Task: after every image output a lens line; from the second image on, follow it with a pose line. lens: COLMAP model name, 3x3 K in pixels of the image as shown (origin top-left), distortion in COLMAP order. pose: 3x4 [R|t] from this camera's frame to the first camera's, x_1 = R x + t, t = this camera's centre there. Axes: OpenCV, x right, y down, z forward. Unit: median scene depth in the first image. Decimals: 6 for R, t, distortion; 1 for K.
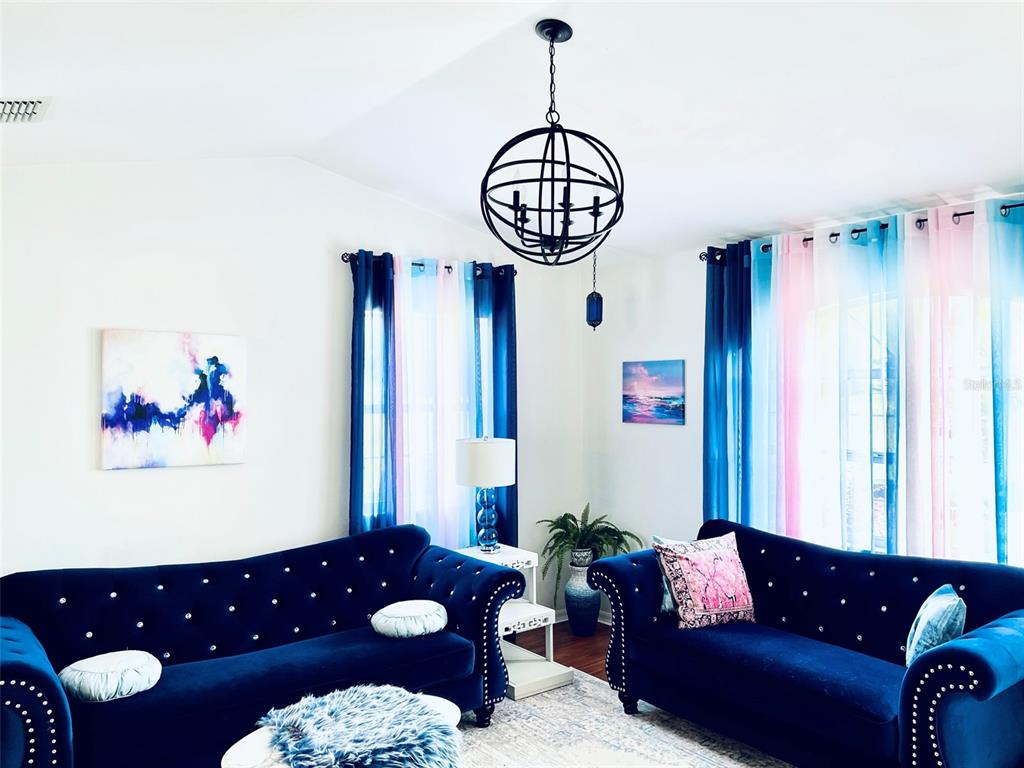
lens RADIAL K [[803.0, 0, 517.2], [0, 803.0, 386.6], [0, 0, 1]] dist [0.069843, -0.089204]
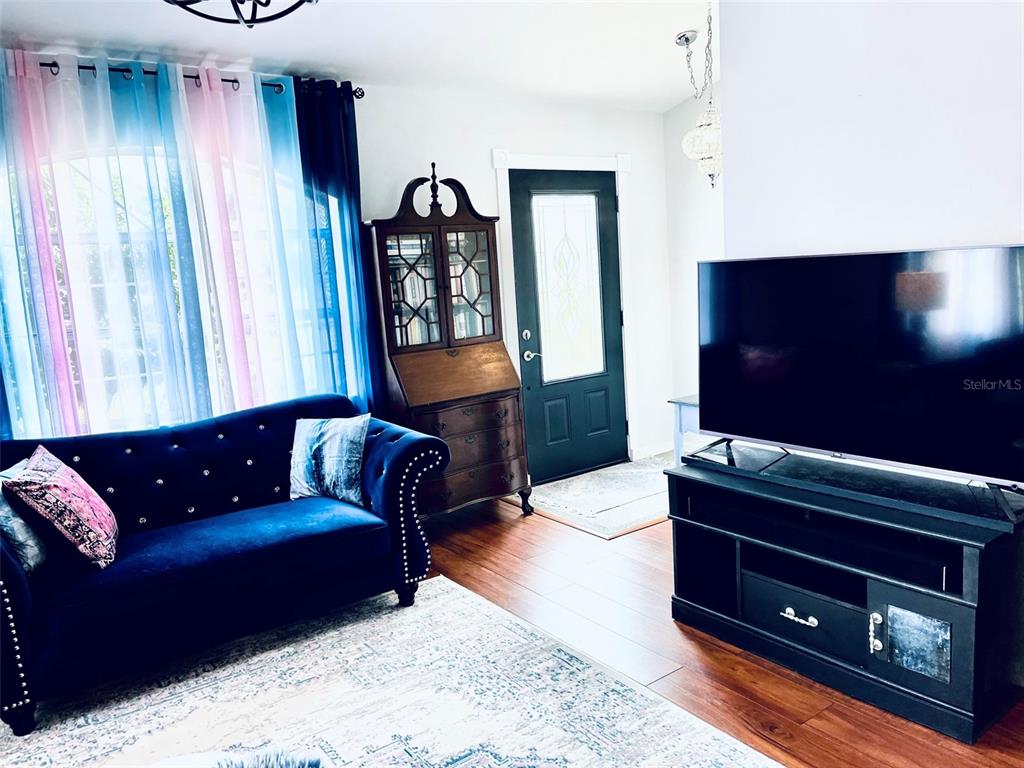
lens RADIAL K [[775.8, 0, 515.6], [0, 775.8, 381.5], [0, 0, 1]] dist [0.071362, -0.101849]
pose [[0.035188, -0.147033, 0.988505, -0.453485], [0.055640, 0.987872, 0.144958, 0.041864], [-0.997831, 0.049900, 0.042942, 0.550803]]
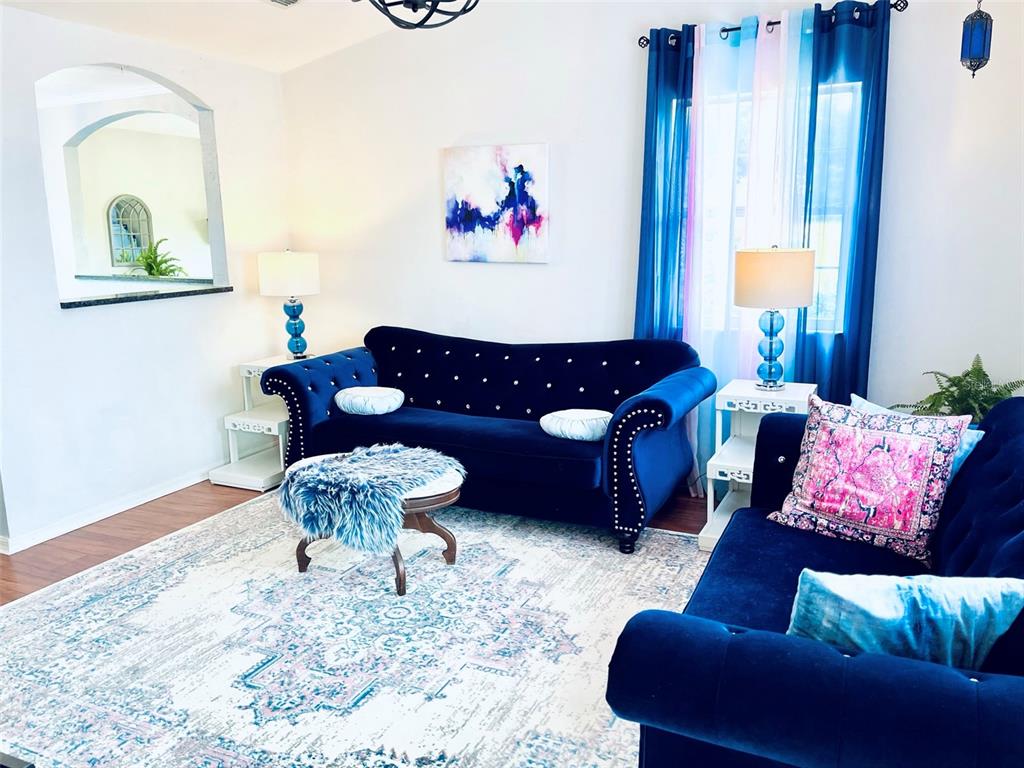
lens RADIAL K [[803.0, 0, 517.2], [0, 803.0, 386.6], [0, 0, 1]] dist [0.069843, -0.089204]
pose [[0.445055, 0.172092, -0.878812, 0.675054], [0.018043, 0.979439, 0.200934, 0.039786], [0.895321, -0.105283, 0.432799, 0.489361]]
